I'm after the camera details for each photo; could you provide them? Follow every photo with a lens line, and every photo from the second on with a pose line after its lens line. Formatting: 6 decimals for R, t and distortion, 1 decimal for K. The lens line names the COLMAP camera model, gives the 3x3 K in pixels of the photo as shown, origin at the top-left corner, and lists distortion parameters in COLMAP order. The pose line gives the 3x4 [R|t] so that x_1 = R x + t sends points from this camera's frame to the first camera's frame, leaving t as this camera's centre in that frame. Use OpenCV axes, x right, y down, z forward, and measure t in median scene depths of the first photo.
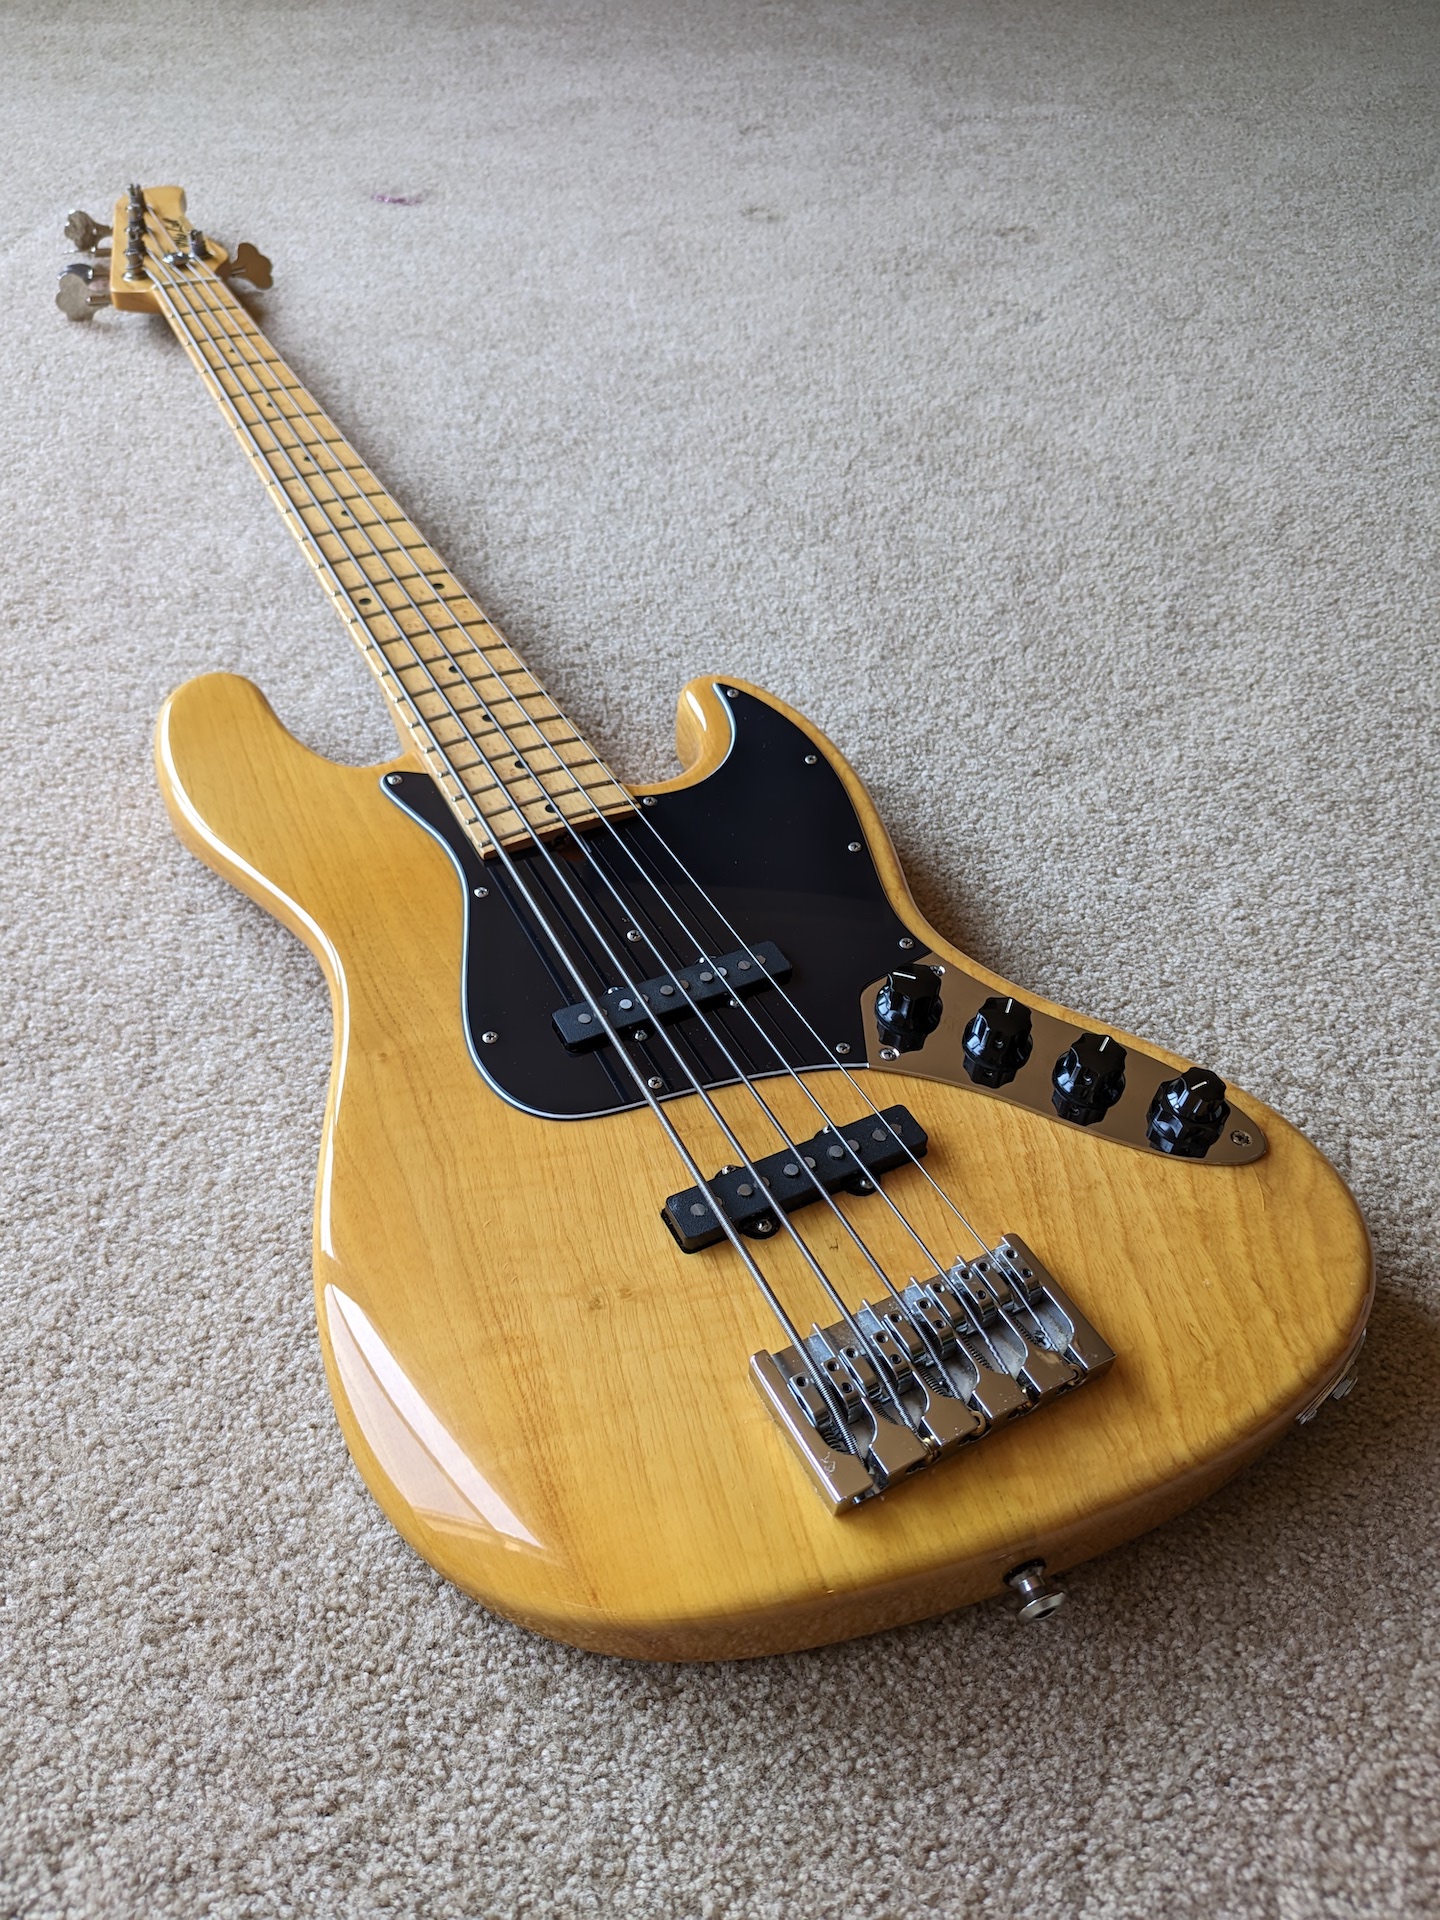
lens RADIAL K [[1403.7, 0, 724.0], [0, 1403.7, 998.0], [0, 0, 1]] dist [0.067157, -0.153874]
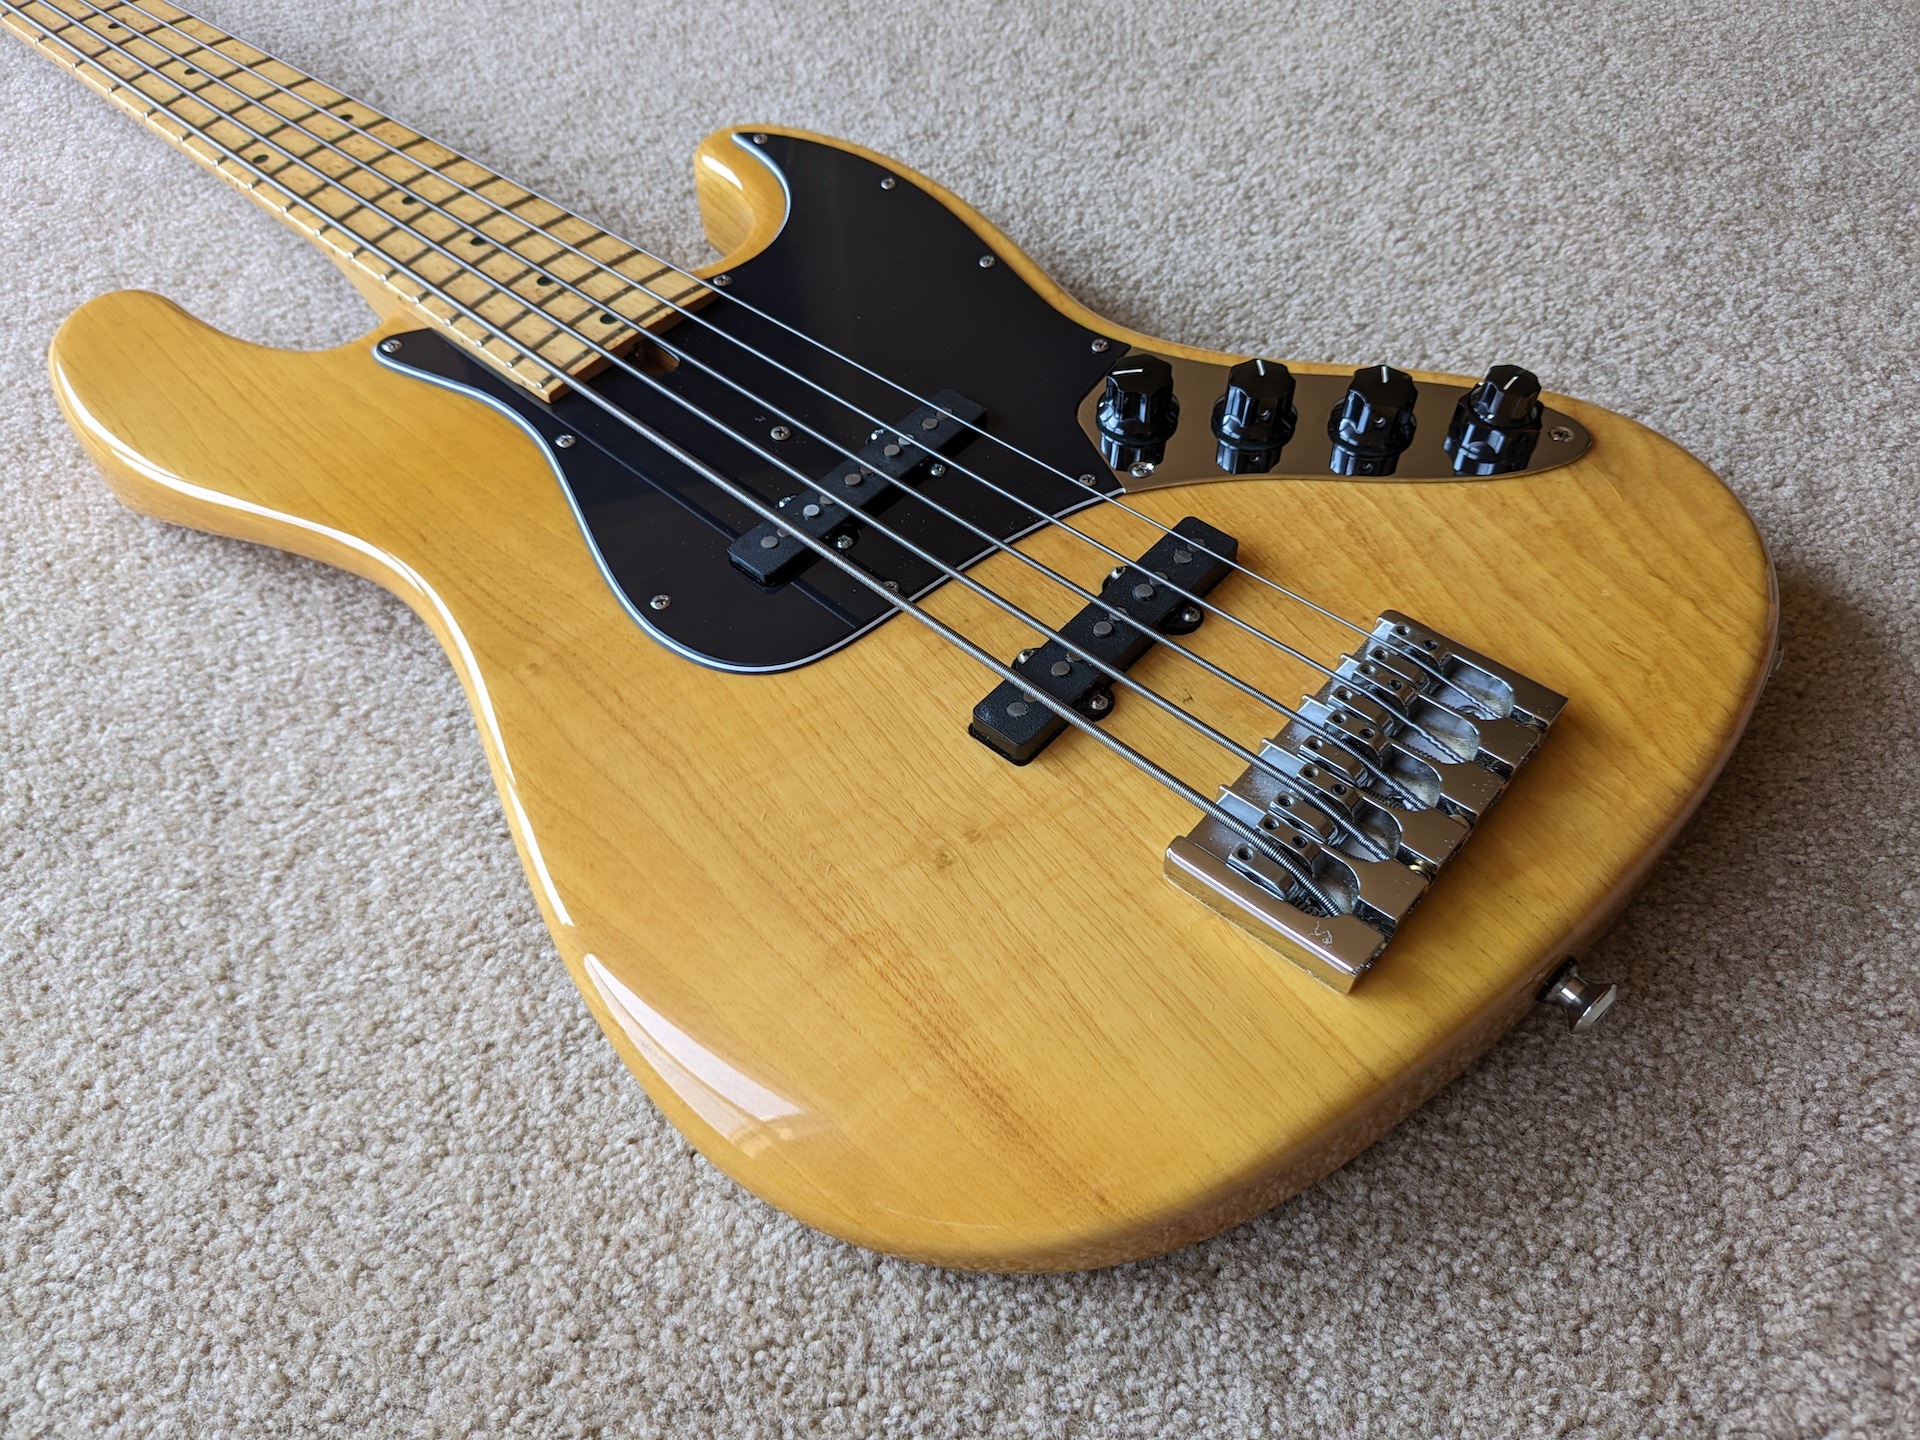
lens RADIAL K [[1403.7, 0, 960.0], [0, 1403.7, 720.0], [0, 0, 1]] dist [0.067157, -0.153874]
pose [[0.934795, -0.323258, 0.147183, -0.159207], [0.308575, 0.944322, 0.114179, 0.056067], [-0.175897, -0.061317, 0.982497, 0.232202]]
